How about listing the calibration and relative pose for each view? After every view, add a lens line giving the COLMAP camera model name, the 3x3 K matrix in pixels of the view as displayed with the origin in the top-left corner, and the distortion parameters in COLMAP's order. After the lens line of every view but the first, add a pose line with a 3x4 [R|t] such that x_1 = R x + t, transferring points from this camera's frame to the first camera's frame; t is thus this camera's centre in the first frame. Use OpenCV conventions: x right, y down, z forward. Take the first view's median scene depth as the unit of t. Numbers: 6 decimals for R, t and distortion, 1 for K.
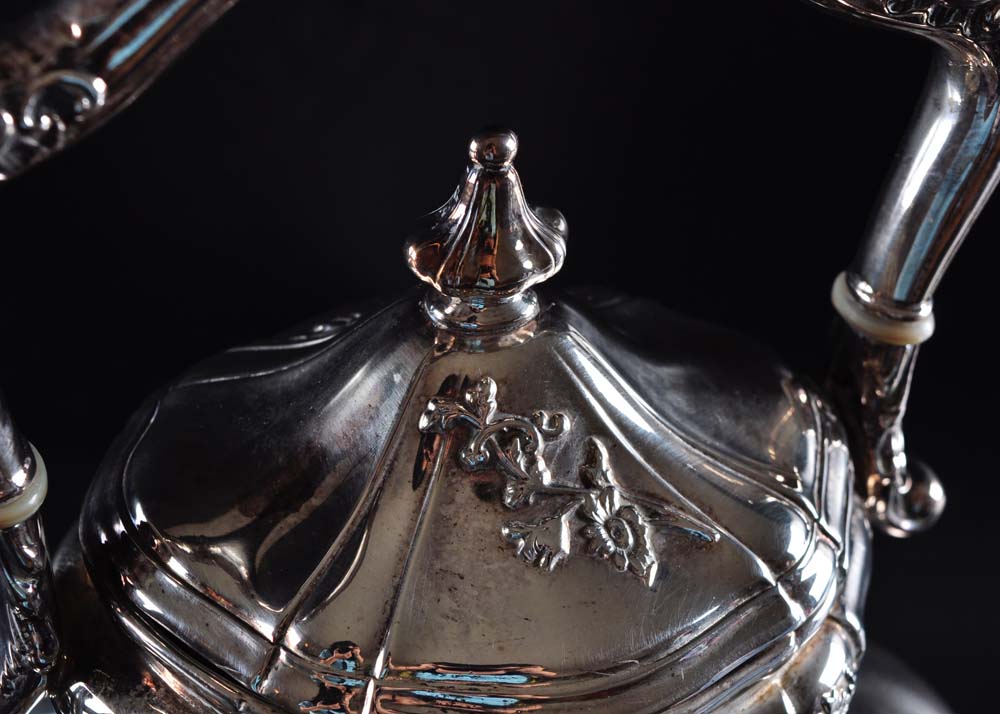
lens RADIAL K [[2343.1, 0, 498.6], [0, 2343.1, 359.5], [0, 0, 1]] dist [0.077427, 0.000000]
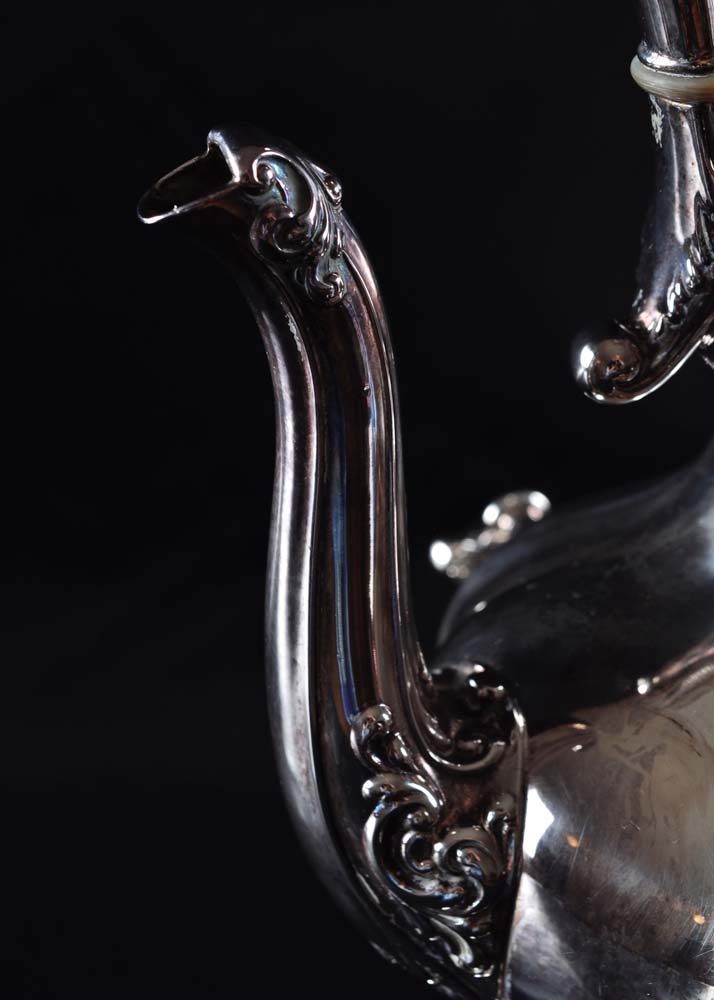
lens RADIAL K [[2343.1, 0, 355.6], [0, 2343.1, 499.2], [0, 0, 1]] dist [0.077427, 0.000000]
pose [[0.999120, 0.006835, -0.041375, -0.309513], [-0.013985, 0.984452, -0.175094, 0.394234], [0.039535, 0.175518, 0.983682, 0.073996]]
